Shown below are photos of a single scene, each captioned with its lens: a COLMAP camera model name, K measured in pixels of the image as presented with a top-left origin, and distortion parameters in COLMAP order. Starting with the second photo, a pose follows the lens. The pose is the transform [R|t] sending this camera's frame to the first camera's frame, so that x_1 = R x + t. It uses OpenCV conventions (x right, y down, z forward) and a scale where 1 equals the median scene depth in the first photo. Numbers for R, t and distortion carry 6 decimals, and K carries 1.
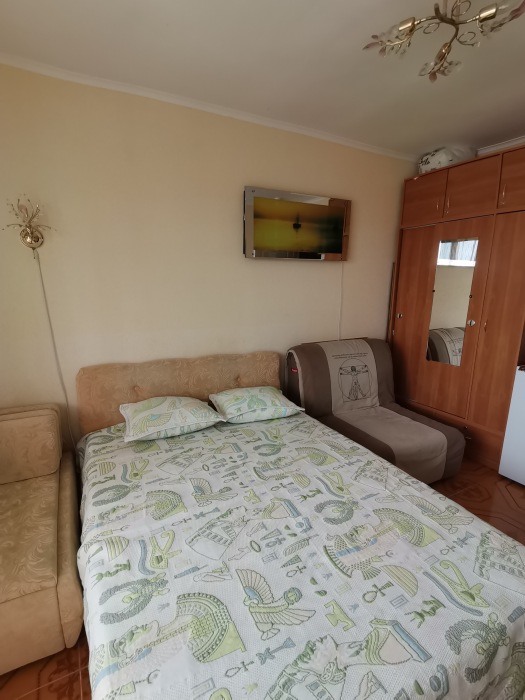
lens RADIAL K [[345.4, 0, 259.5], [0, 345.4, 346.3], [0, 0, 1]] dist [0.015503, -0.017776]
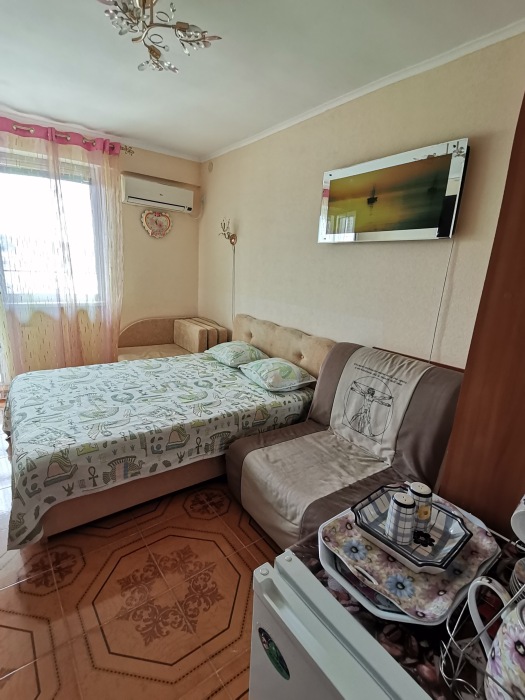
lens RADIAL K [[345.4, 0, 263.0], [0, 345.4, 348.5], [0, 0, 1]] dist [0.015503, -0.017776]
pose [[0.152211, 0.235262, -0.959939, 1.398104], [-0.241002, 0.950774, 0.194802, -0.162686], [0.958515, 0.201696, 0.201417, 0.968589]]
